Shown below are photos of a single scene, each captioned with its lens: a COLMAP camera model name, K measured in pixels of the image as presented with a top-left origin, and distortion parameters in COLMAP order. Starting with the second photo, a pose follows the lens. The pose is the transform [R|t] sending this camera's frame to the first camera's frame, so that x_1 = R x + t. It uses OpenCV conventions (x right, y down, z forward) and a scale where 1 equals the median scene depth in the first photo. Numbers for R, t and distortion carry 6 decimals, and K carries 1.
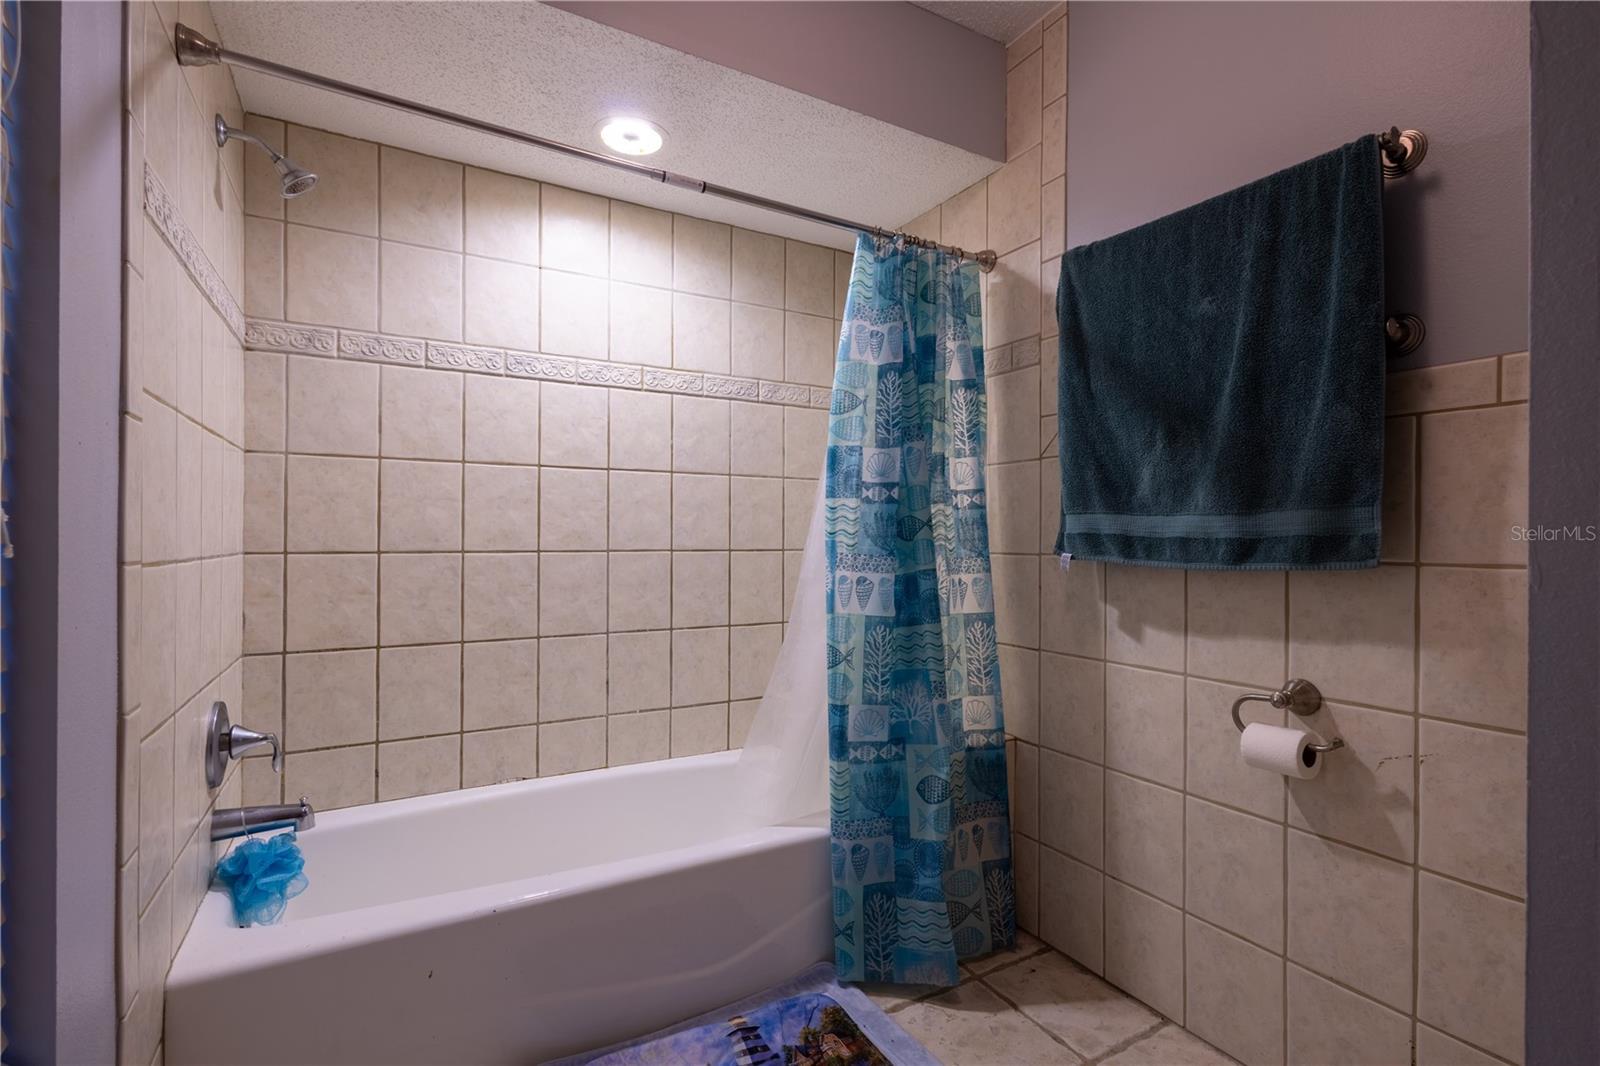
lens RADIAL K [[740.1, 0, 800.0], [0, 740.1, 533.0], [0, 0, 1]] dist [0.009429, 0.000263]
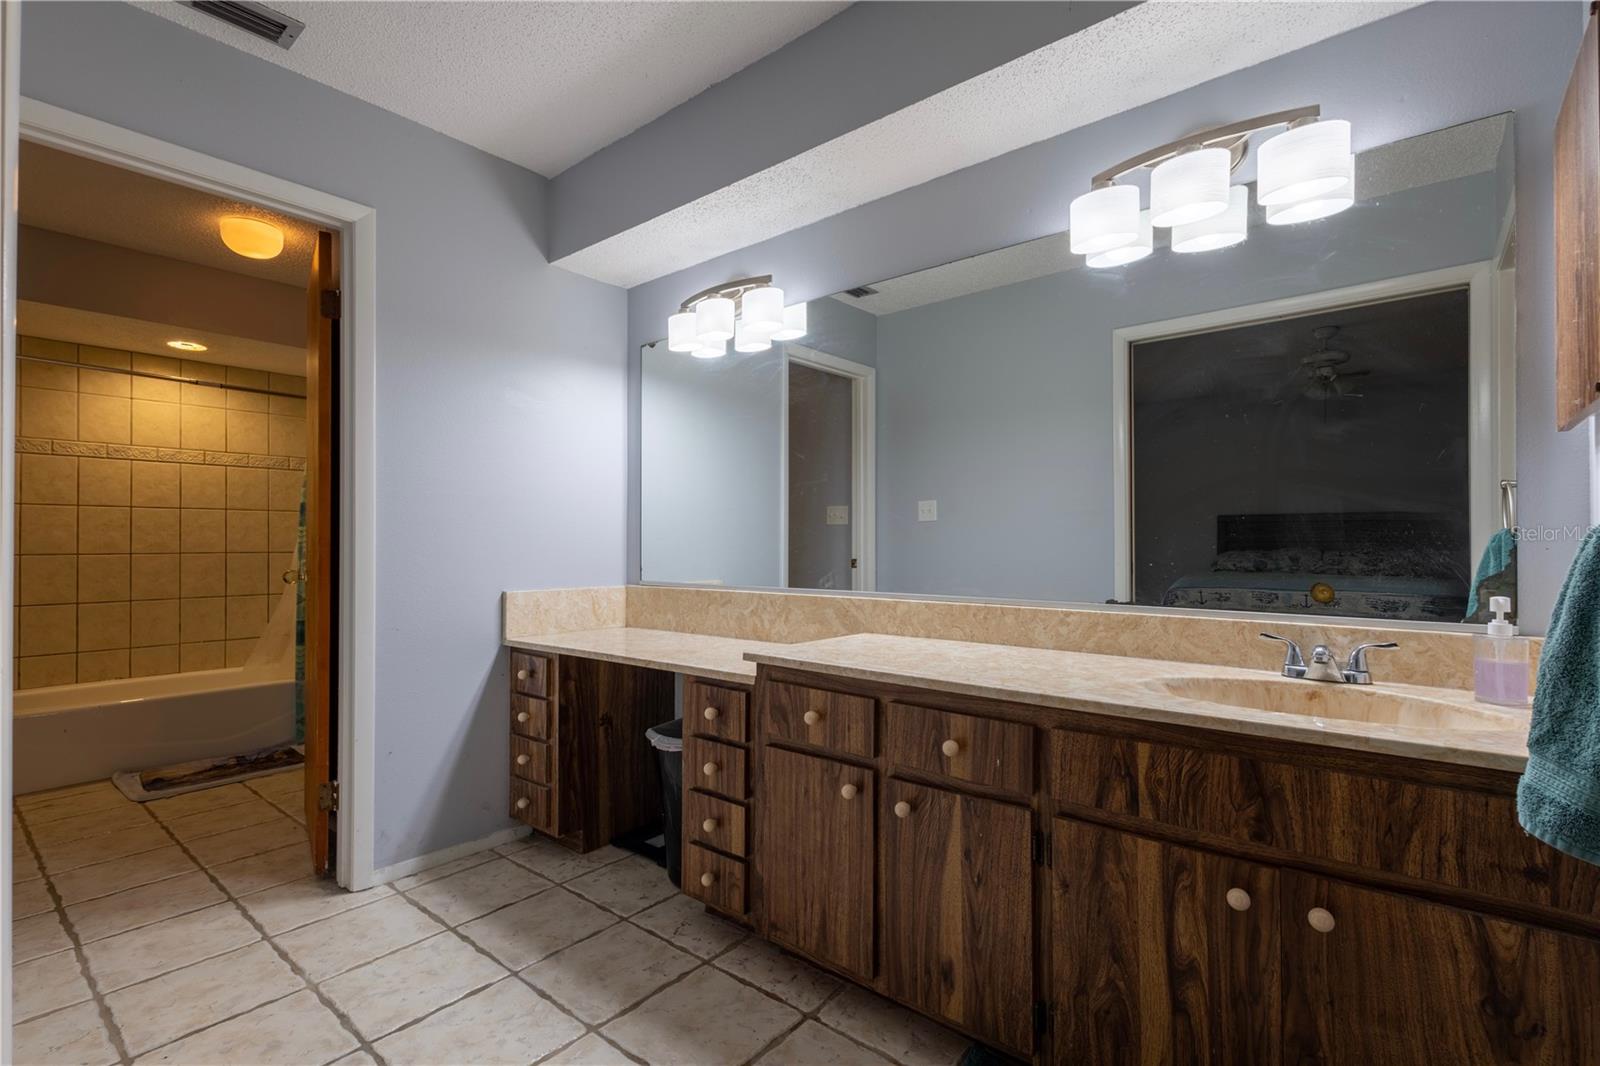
lens RADIAL K [[740.1, 0, 800.0], [0, 740.1, 533.0], [0, 0, 1]] dist [0.009429, 0.000263]
pose [[0.935903, -0.004341, 0.352231, 0.563758], [0.007832, 0.999933, -0.008485, 0.001952], [-0.352171, 0.010699, 0.935875, -1.349230]]
